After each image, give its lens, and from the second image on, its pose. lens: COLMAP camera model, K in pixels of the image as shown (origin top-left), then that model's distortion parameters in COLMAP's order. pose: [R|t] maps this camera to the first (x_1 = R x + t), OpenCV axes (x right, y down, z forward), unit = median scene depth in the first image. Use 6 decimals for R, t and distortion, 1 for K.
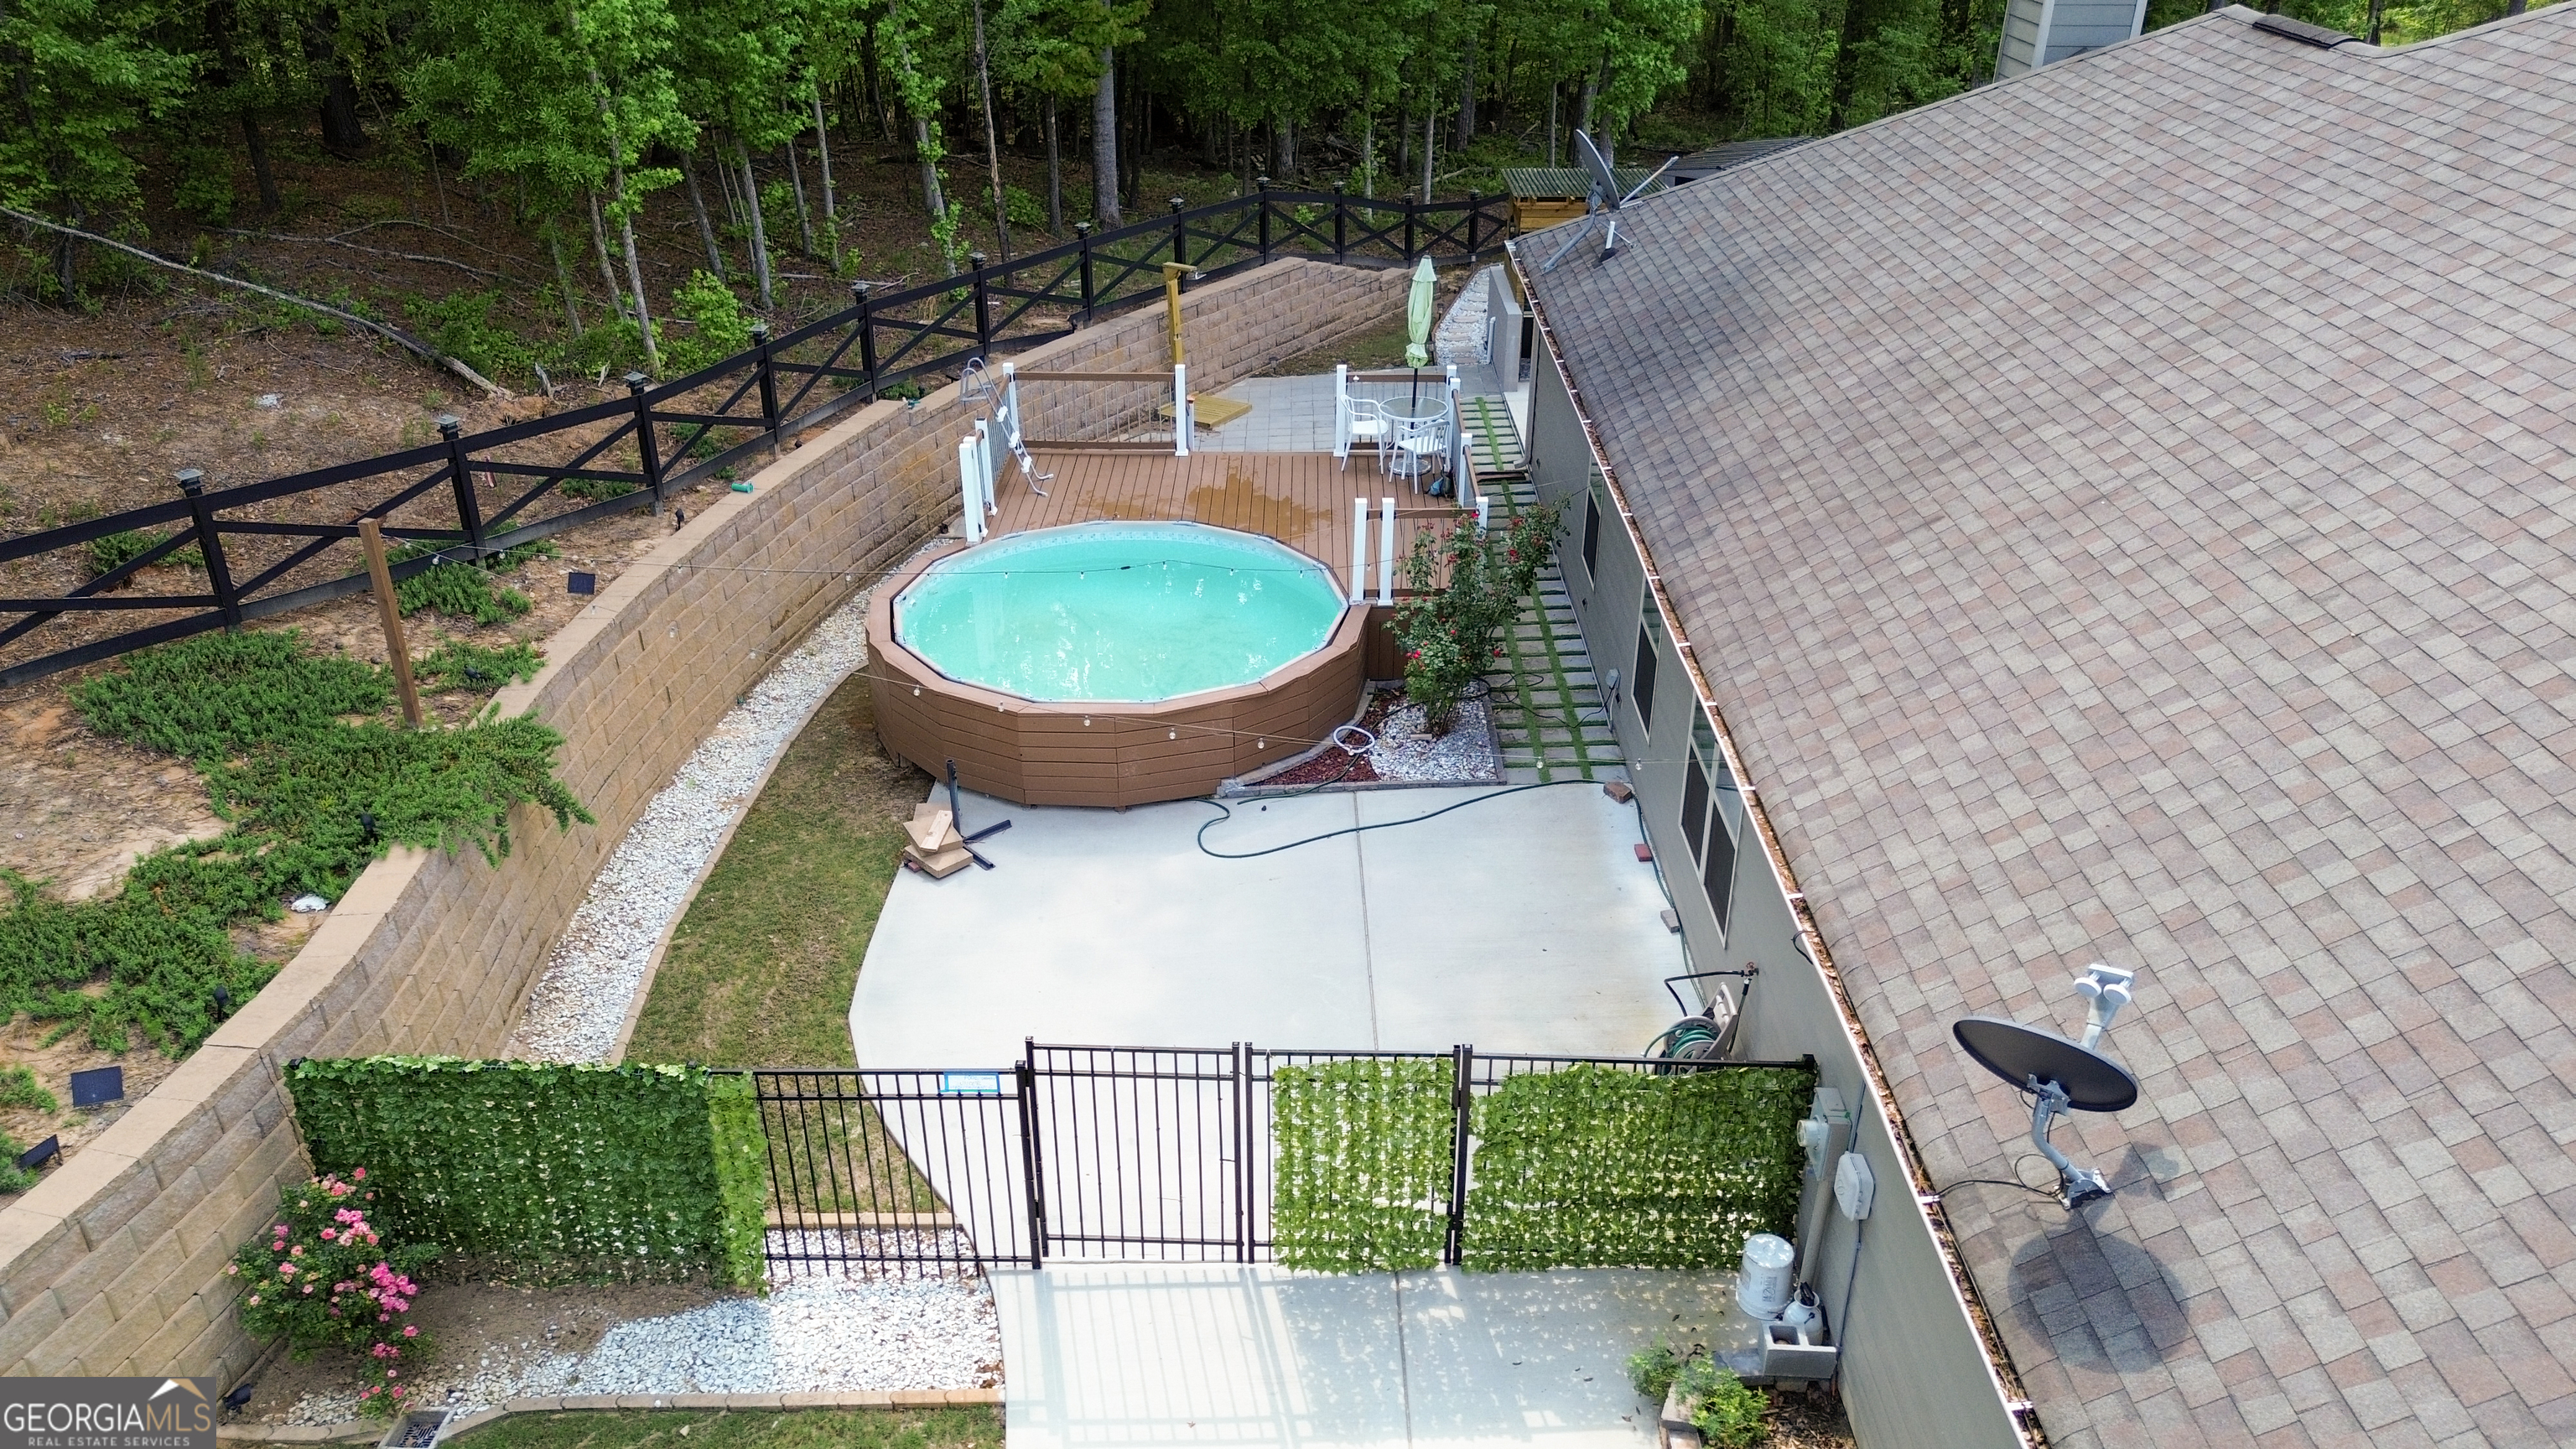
lens RADIAL K [[1737.6, 0, 1288.0], [0, 1737.6, 724.5], [0, 0, 1]] dist [0.094425, -0.000184]
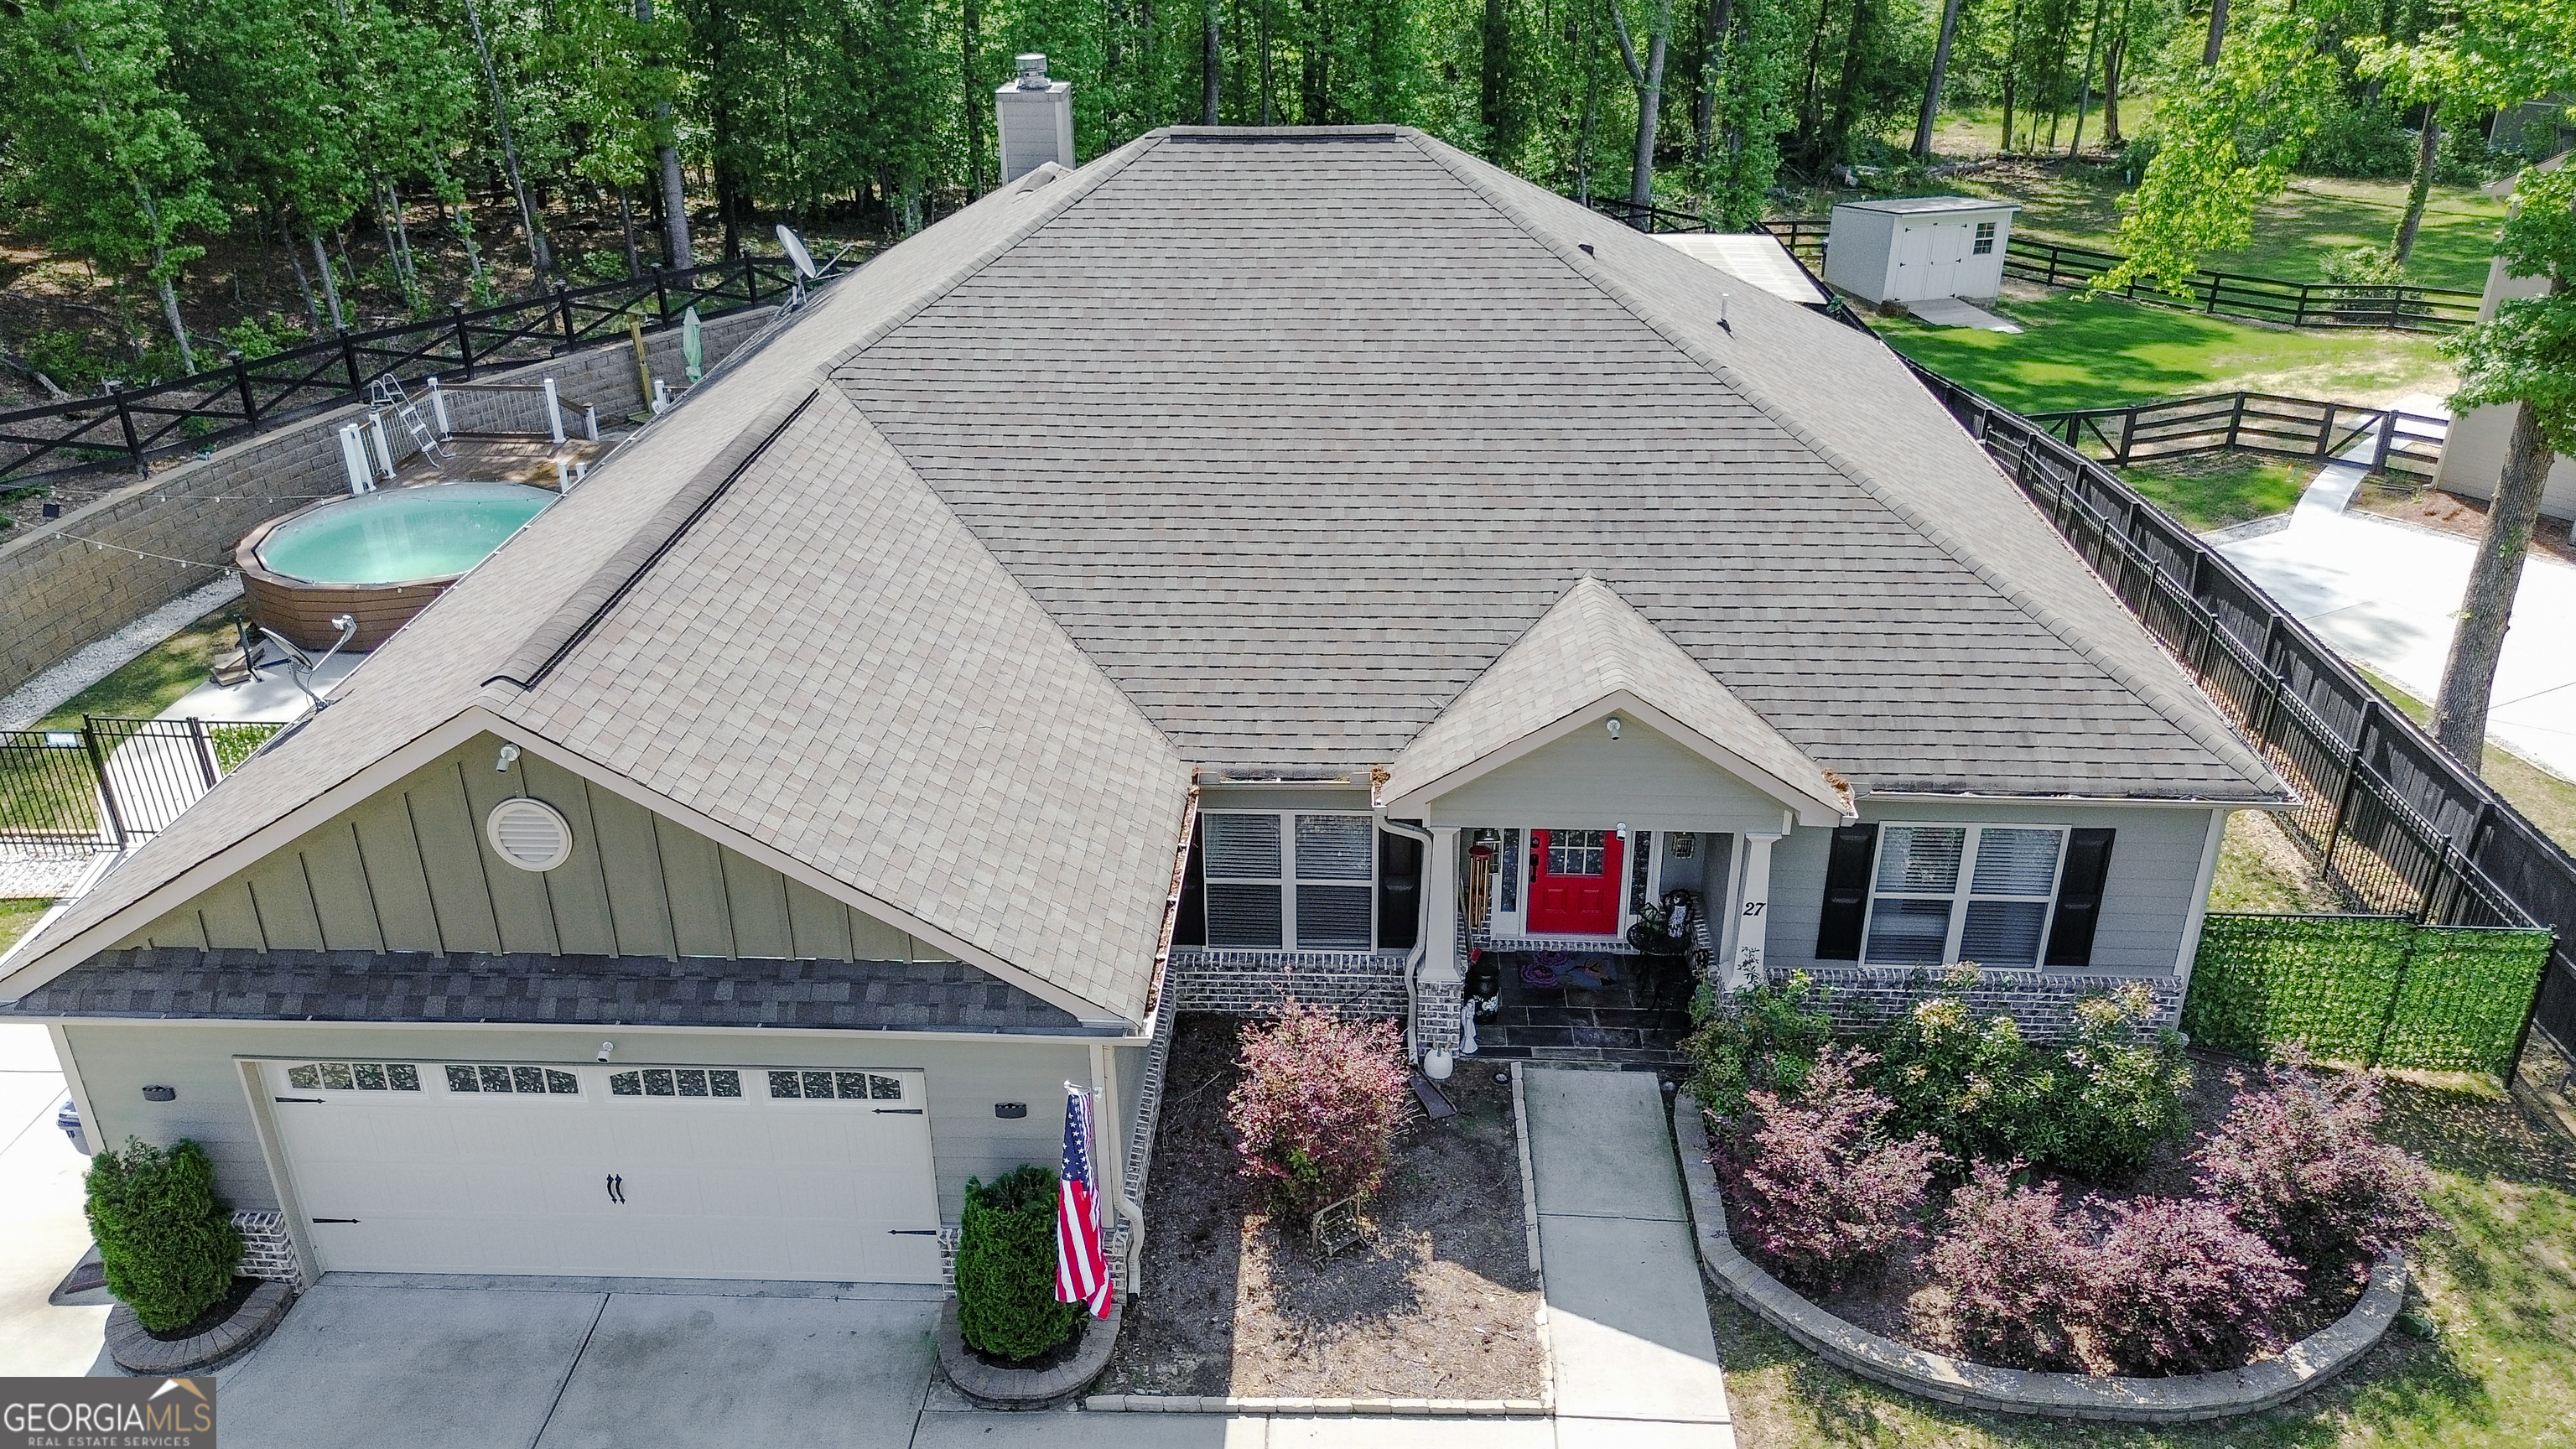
lens RADIAL K [[1806.1, 0, 1288.0], [0, 1806.1, 724.5], [0, 0, 1]] dist [0.036797, 0.003866]
pose [[0.999255, 0.013866, -0.036028, 0.657598], [-0.014804, 0.999555, -0.025901, 0.117745], [0.035653, 0.026415, 0.999015, -0.513641]]
